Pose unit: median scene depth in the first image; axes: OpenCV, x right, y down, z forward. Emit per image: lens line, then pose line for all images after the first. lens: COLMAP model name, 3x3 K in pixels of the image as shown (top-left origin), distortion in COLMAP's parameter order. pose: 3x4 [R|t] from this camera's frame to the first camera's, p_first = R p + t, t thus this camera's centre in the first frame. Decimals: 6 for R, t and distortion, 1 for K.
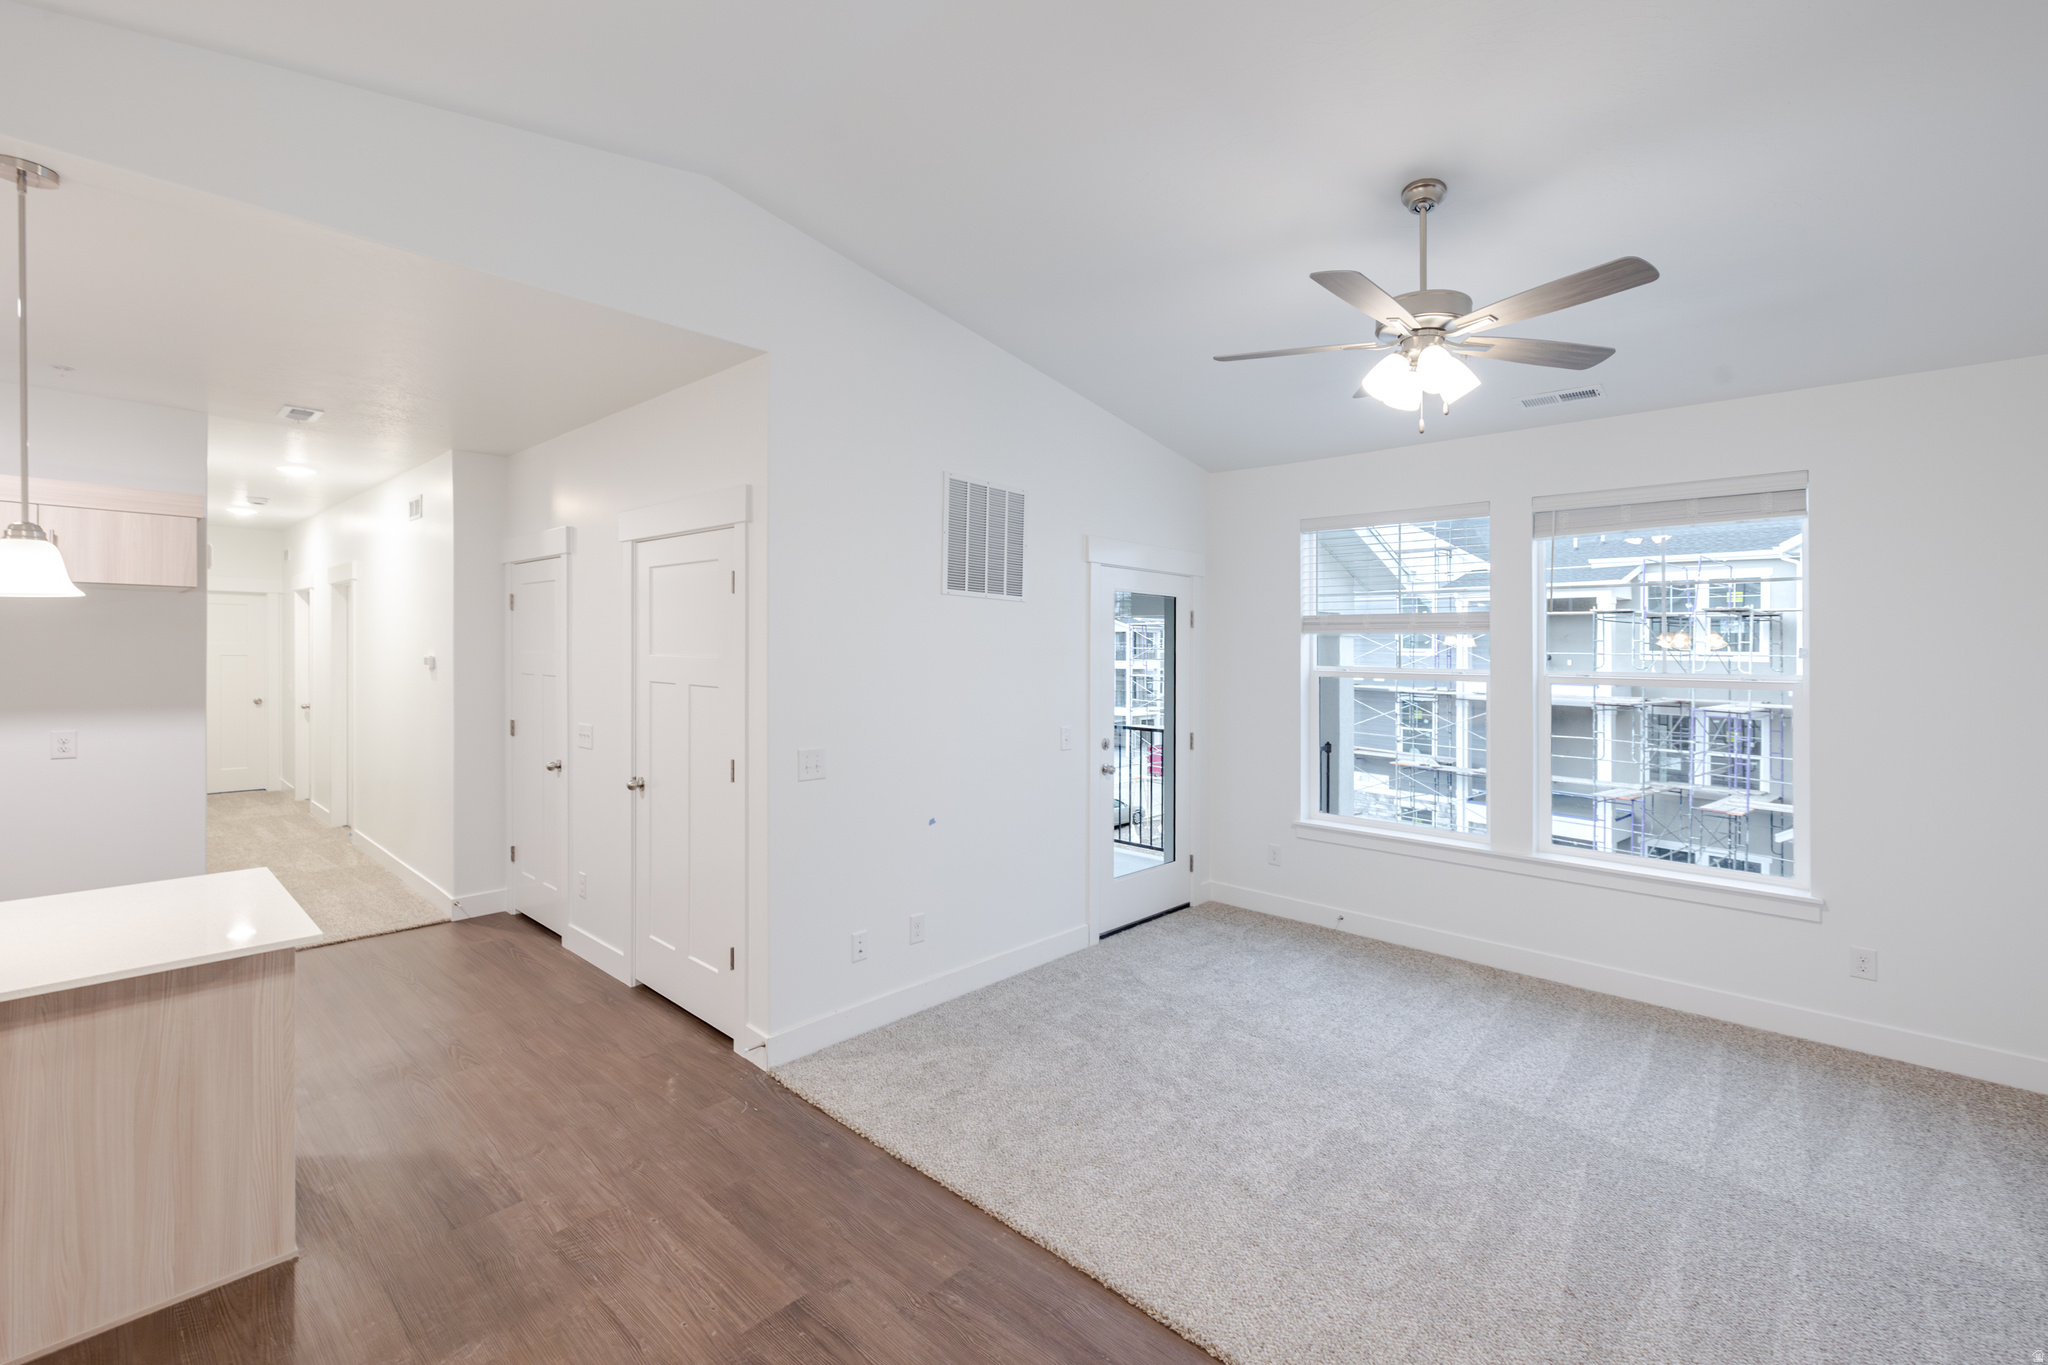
lens RADIAL K [[872.1, 0, 1027.1], [0, 872.1, 667.2], [0, 0, 1]] dist [0.000246, -0.000086]
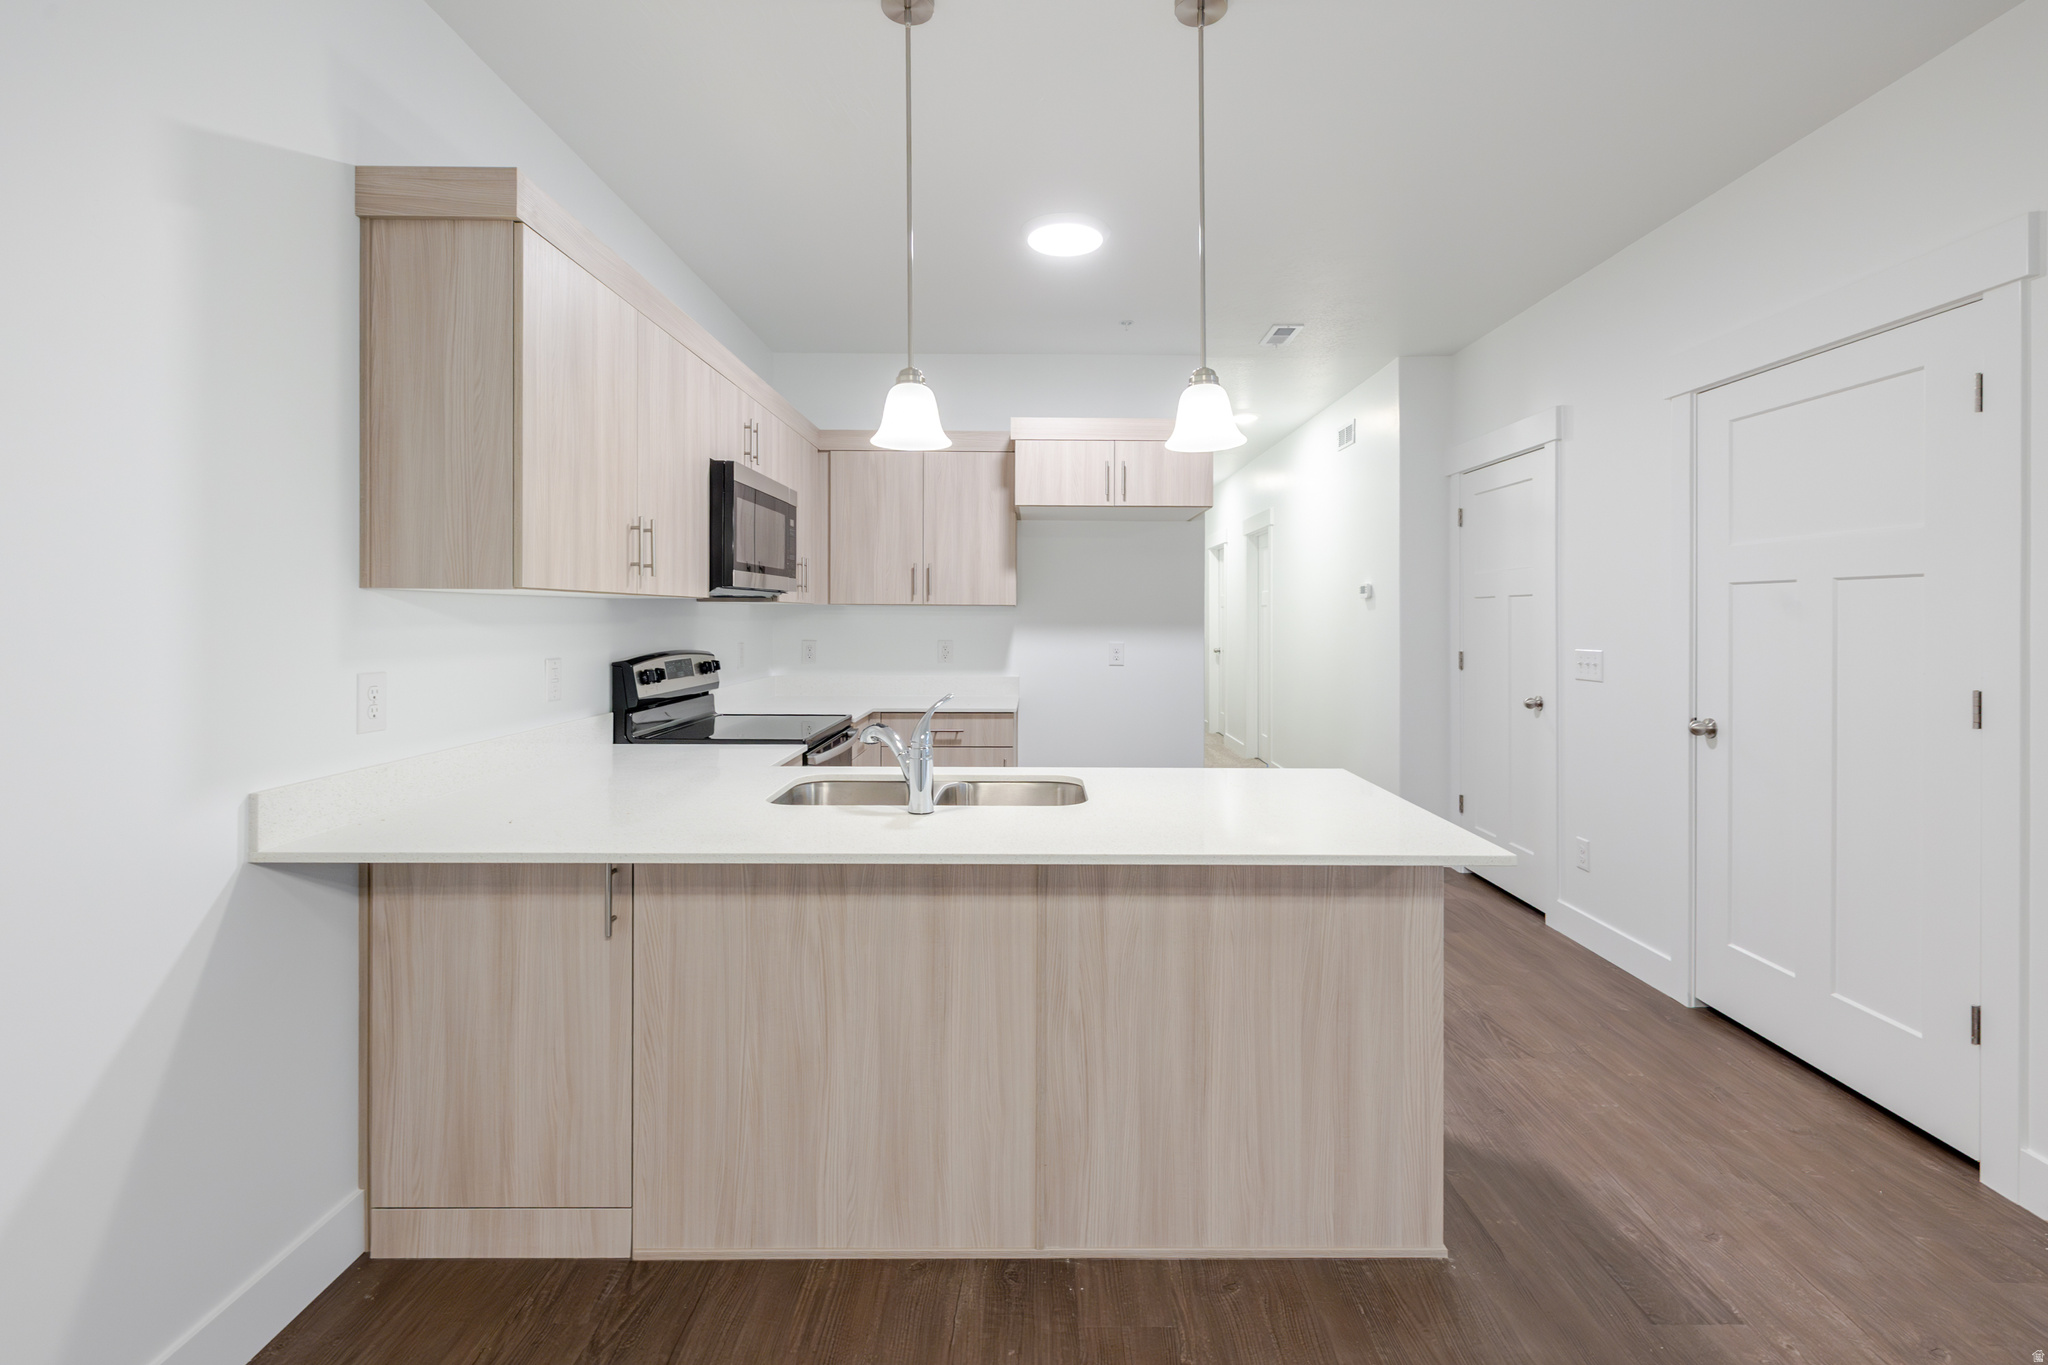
lens RADIAL K [[872.1, 0, 1027.1], [0, 872.1, 667.2], [0, 0, 1]] dist [0.000246, -0.000086]
pose [[0.672035, 0.027472, -0.740009, -0.293231], [-0.010422, 0.999564, 0.027642, 0.070725], [0.740446, -0.010864, 0.672028, 0.111170]]
